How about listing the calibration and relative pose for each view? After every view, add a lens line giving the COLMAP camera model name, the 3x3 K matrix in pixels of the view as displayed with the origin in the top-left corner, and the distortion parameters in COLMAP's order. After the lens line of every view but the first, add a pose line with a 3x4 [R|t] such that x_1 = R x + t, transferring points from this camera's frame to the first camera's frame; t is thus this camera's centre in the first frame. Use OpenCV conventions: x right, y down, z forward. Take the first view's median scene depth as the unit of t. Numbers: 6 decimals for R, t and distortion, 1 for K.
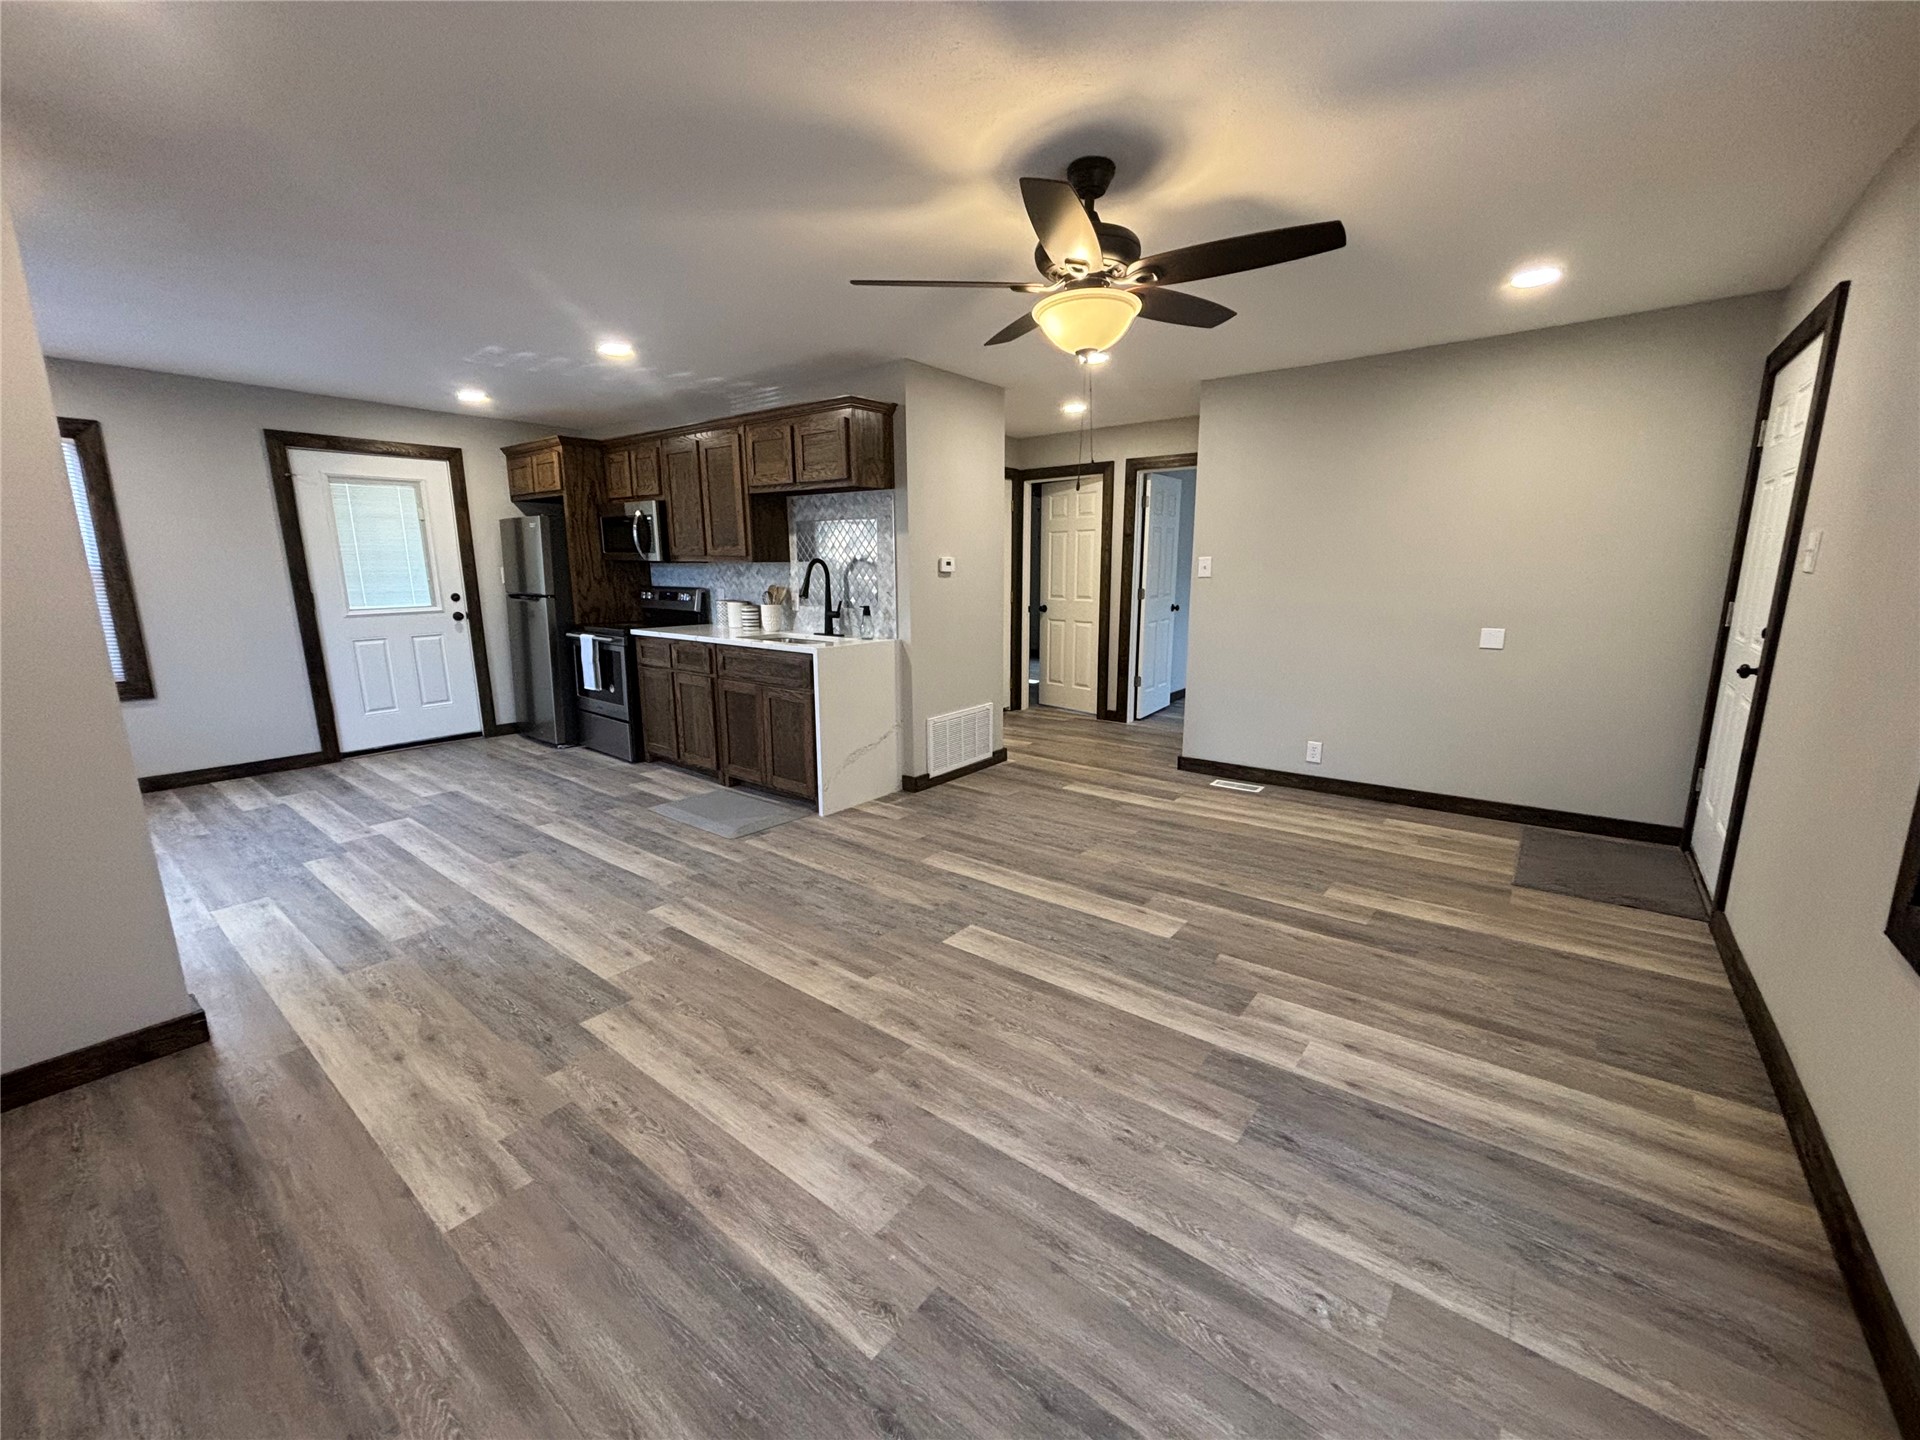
lens RADIAL K [[768.8, 0, 988.1], [0, 768.8, 724.5], [0, 0, 1]] dist [-0.023991, -0.000025]
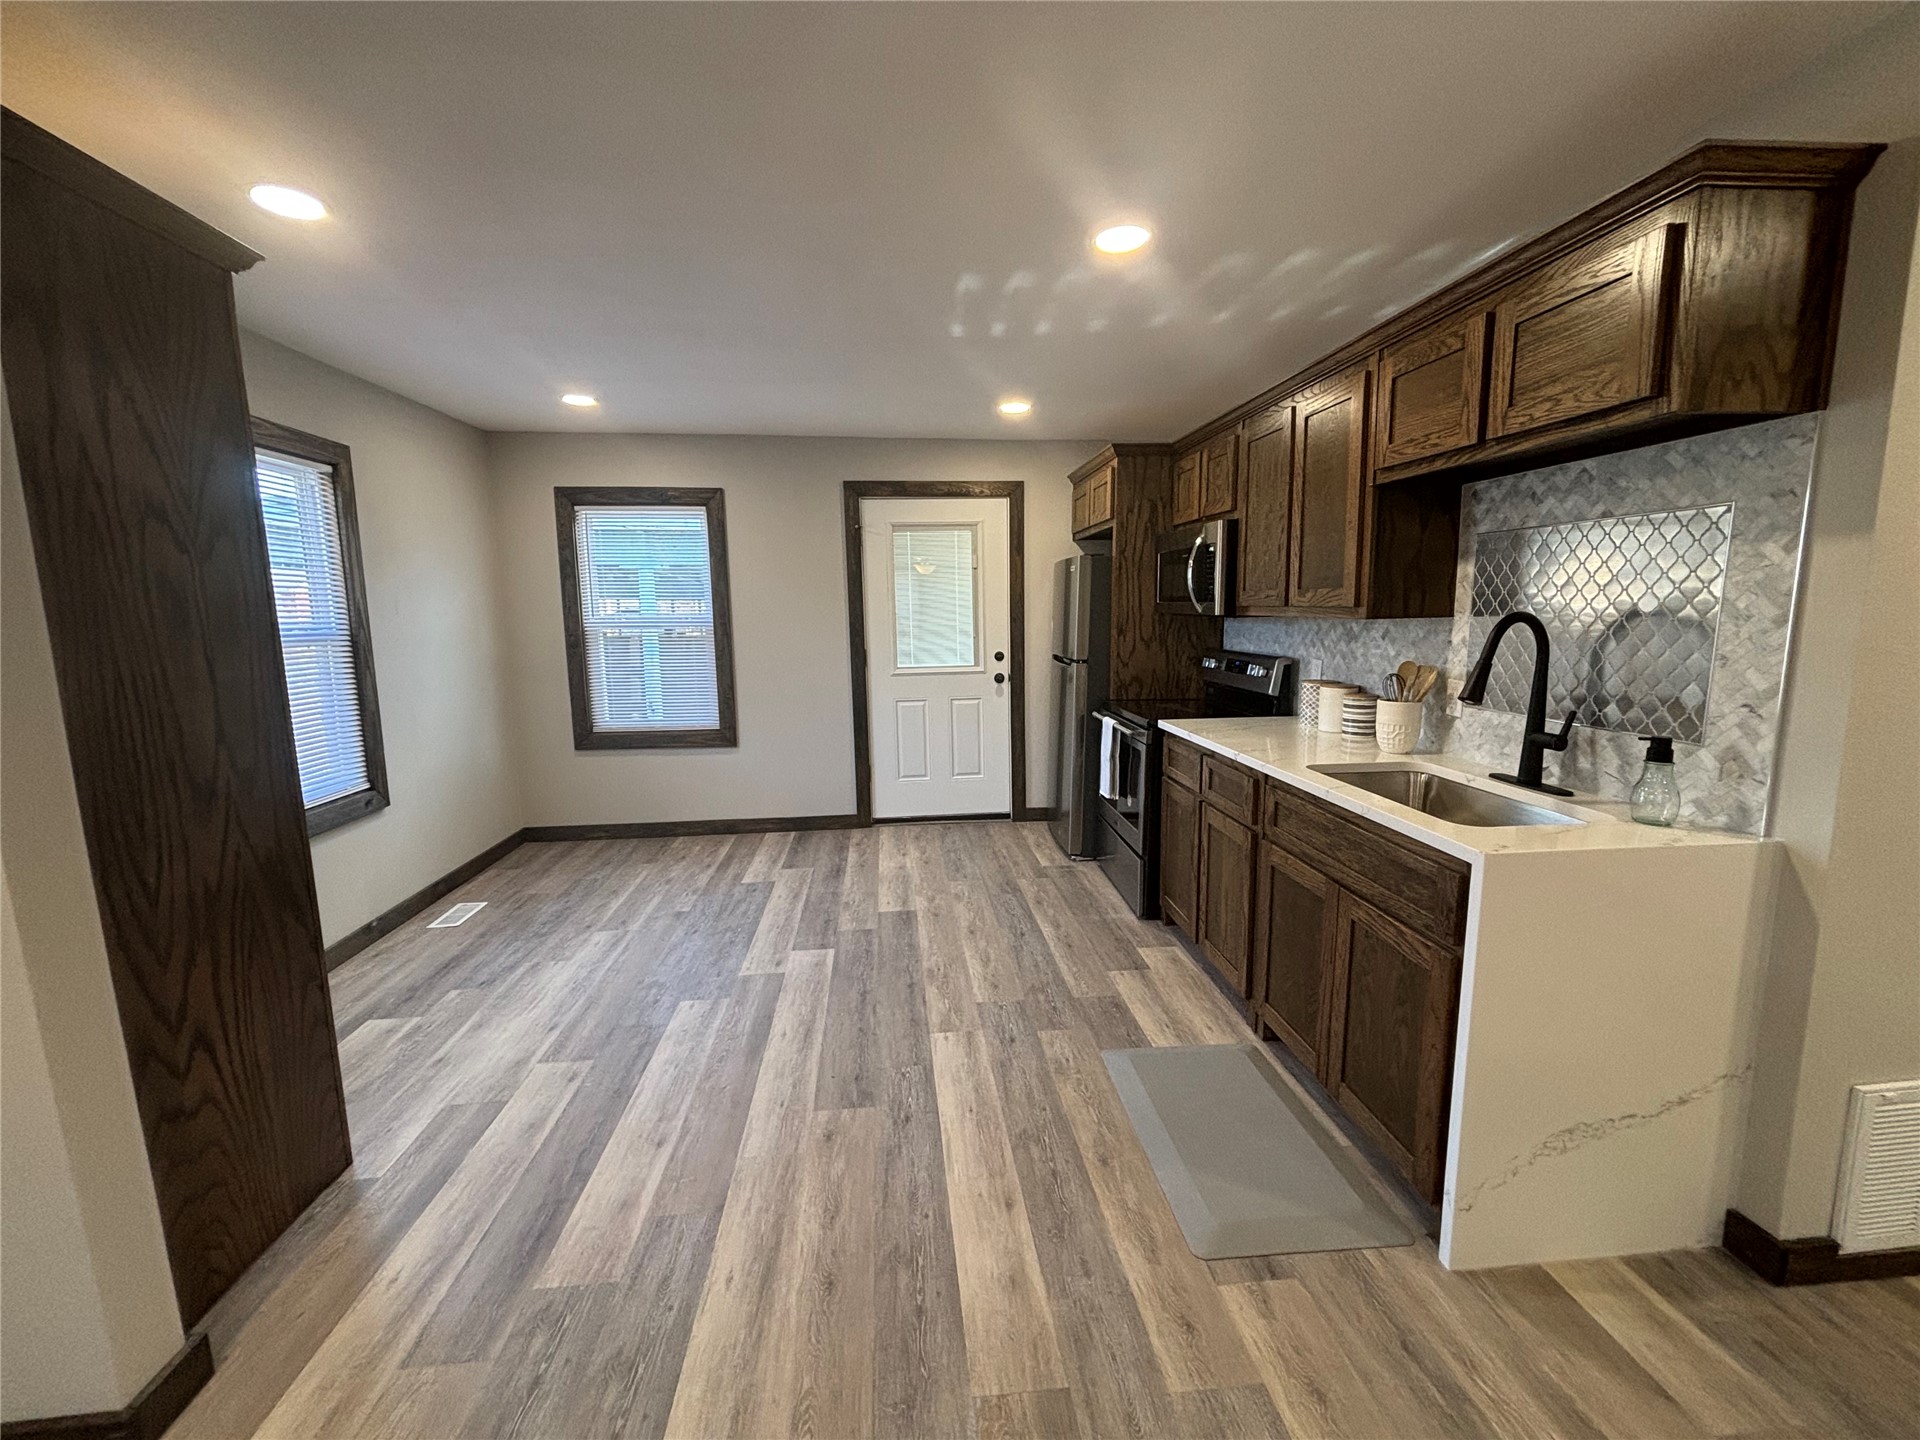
lens RADIAL K [[770.3, 0, 957.1], [0, 770.3, 716.5], [0, 0, 1]] dist [-0.000246, 0.000087]
pose [[0.668471, 0.090635, -0.738195, -0.107274], [-0.136243, 0.990674, -0.001740, -0.112053], [0.731152, 0.101737, 0.674586, 0.471177]]
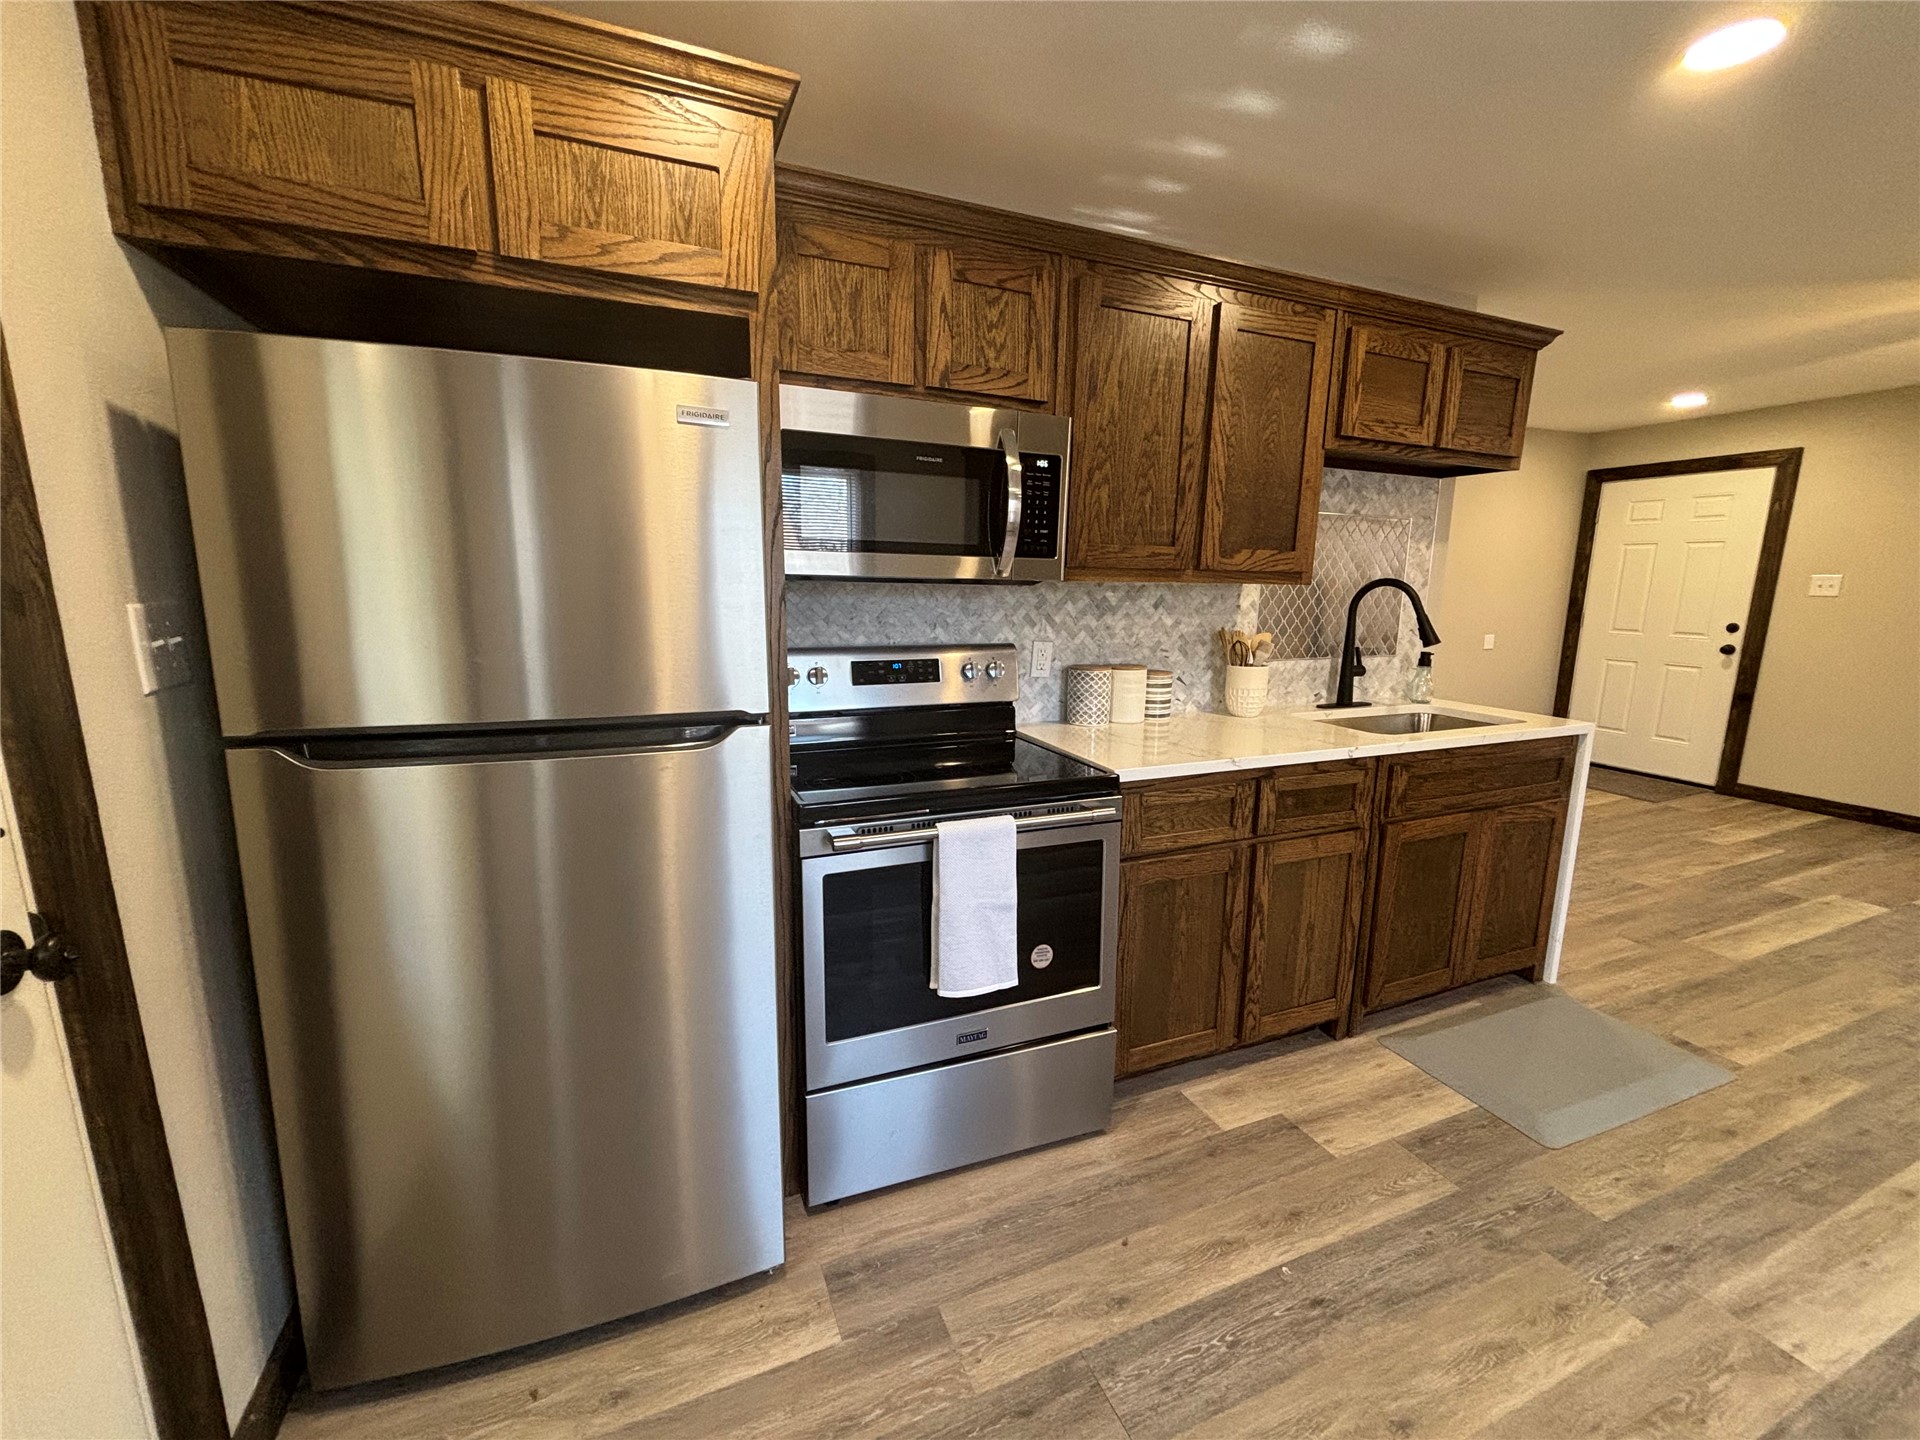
lens RADIAL K [[774.3, 0, 960.0], [0, 774.3, 720.0], [0, 0, 1]] dist [0.006217, 0.000004]
pose [[0.511242, -0.153567, 0.845606, -0.883647], [0.172763, 0.982186, 0.073920, -0.204896], [-0.841893, 0.108299, 0.528665, 0.946138]]
